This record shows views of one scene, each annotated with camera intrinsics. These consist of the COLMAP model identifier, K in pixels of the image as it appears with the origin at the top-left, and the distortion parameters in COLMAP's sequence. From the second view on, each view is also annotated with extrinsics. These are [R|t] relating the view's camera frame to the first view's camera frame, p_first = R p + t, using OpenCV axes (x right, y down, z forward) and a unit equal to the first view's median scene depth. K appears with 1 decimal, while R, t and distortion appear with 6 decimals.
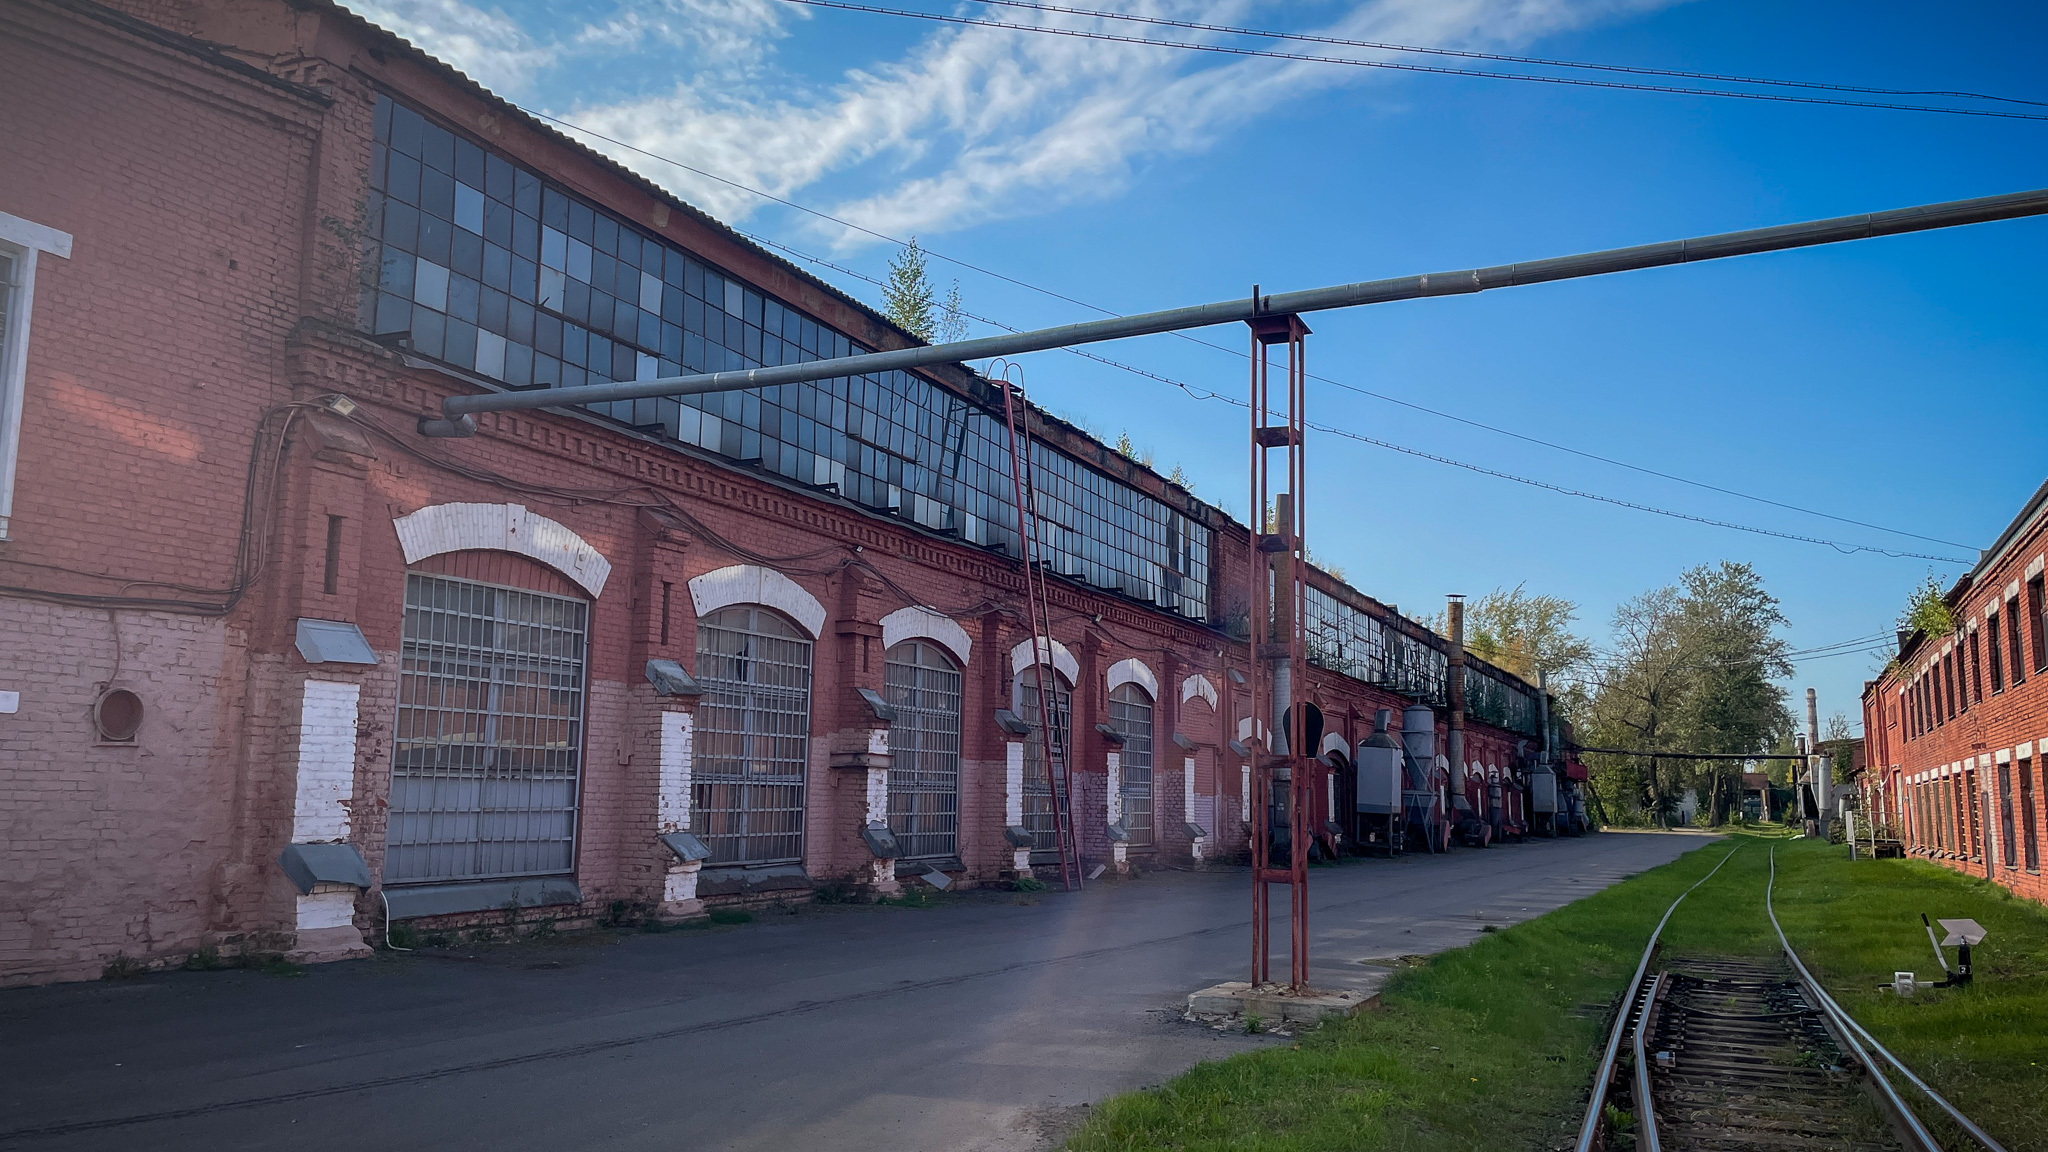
lens RADIAL K [[1486.1, 0, 1026.8], [0, 1486.1, 577.5], [0, 0, 1]] dist [0.003837, 0.001006]
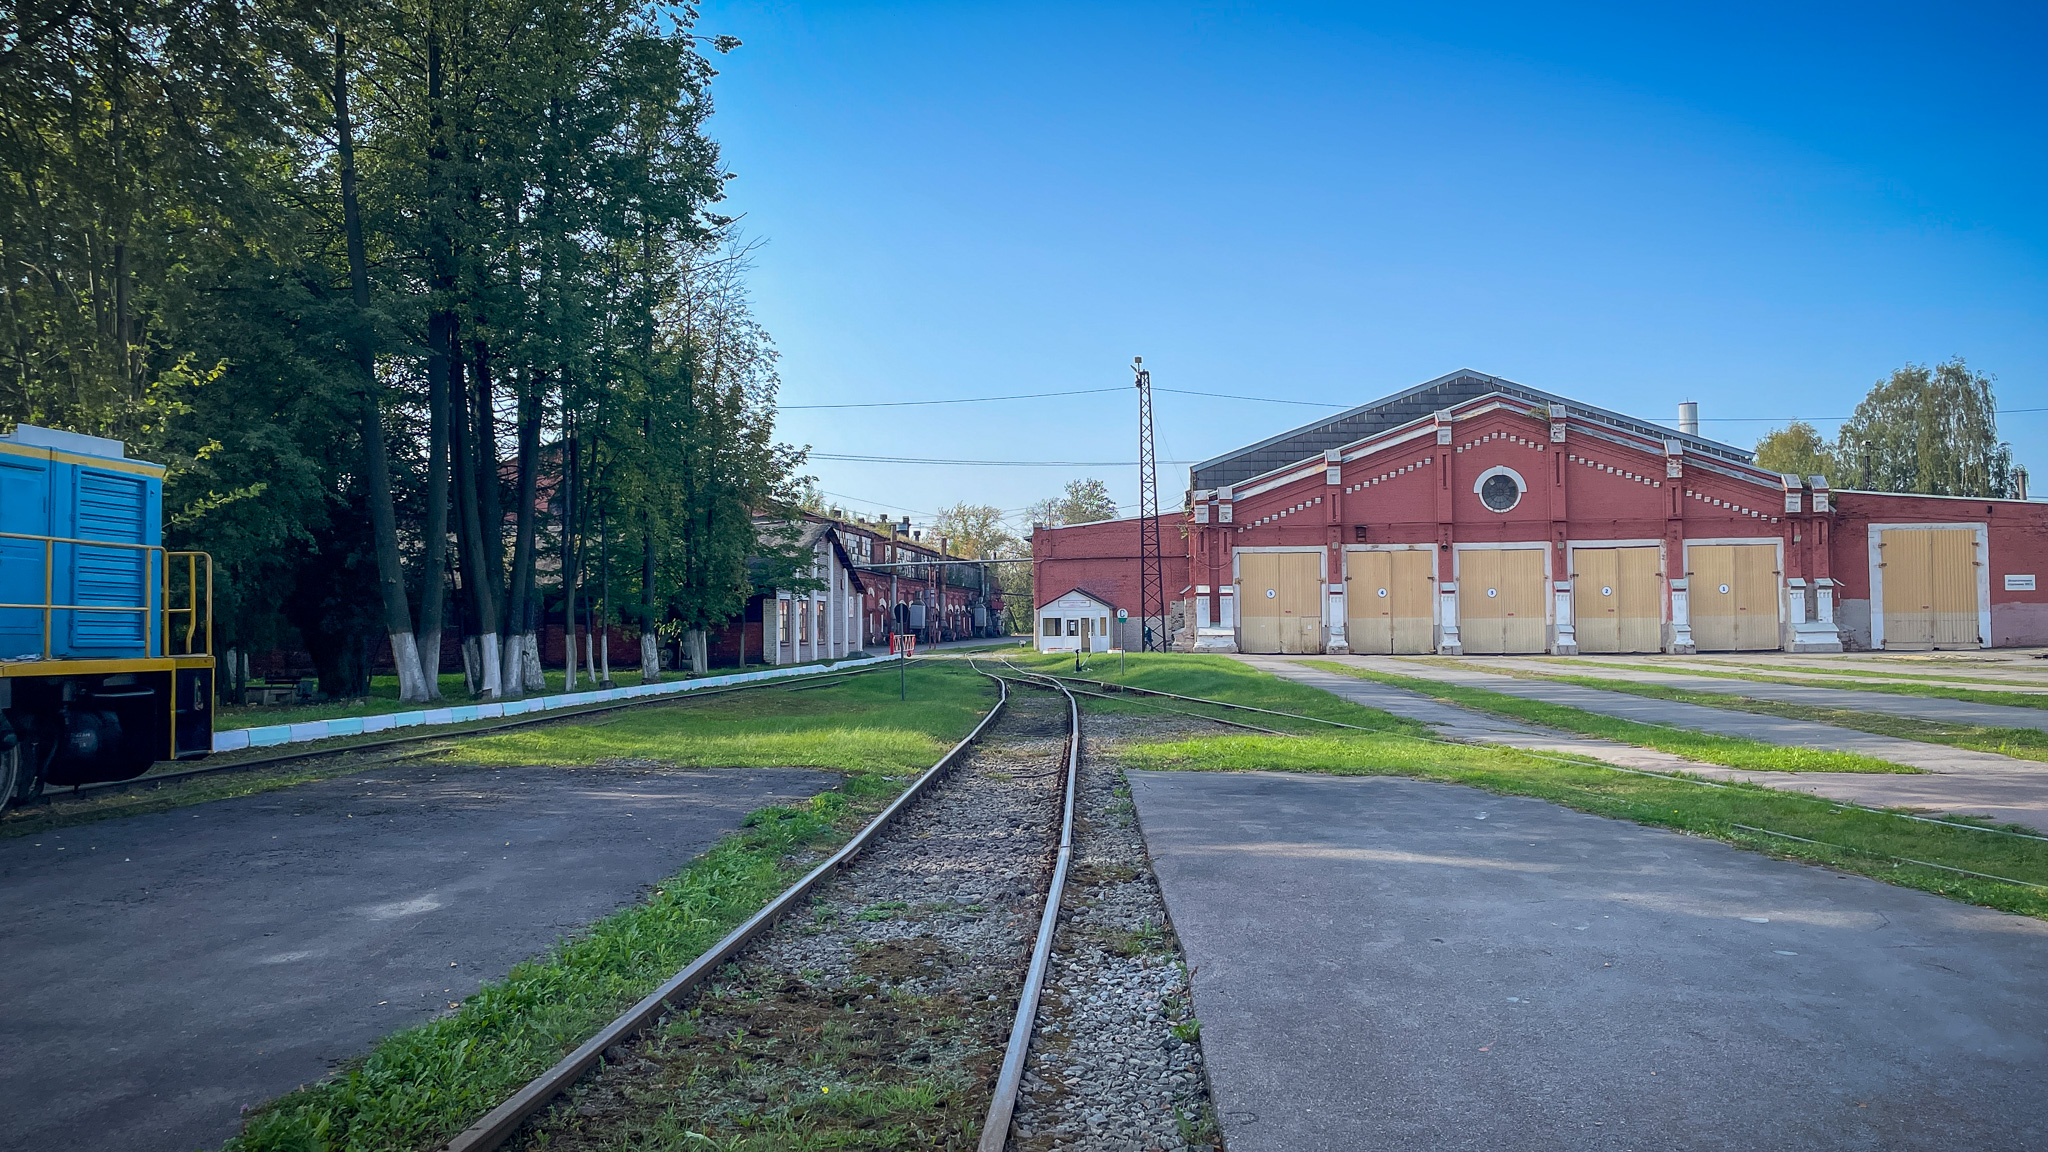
lens RADIAL K [[1486.1, 0, 1023.1], [0, 1486.1, 574.5], [0, 0, 1]] dist [0.003837, 0.001006]
pose [[0.940001, -0.007218, 0.341095, -0.274241], [-0.033726, 0.992913, 0.113954, -0.137931], [-0.339501, -0.118620, 0.933096, -0.858017]]
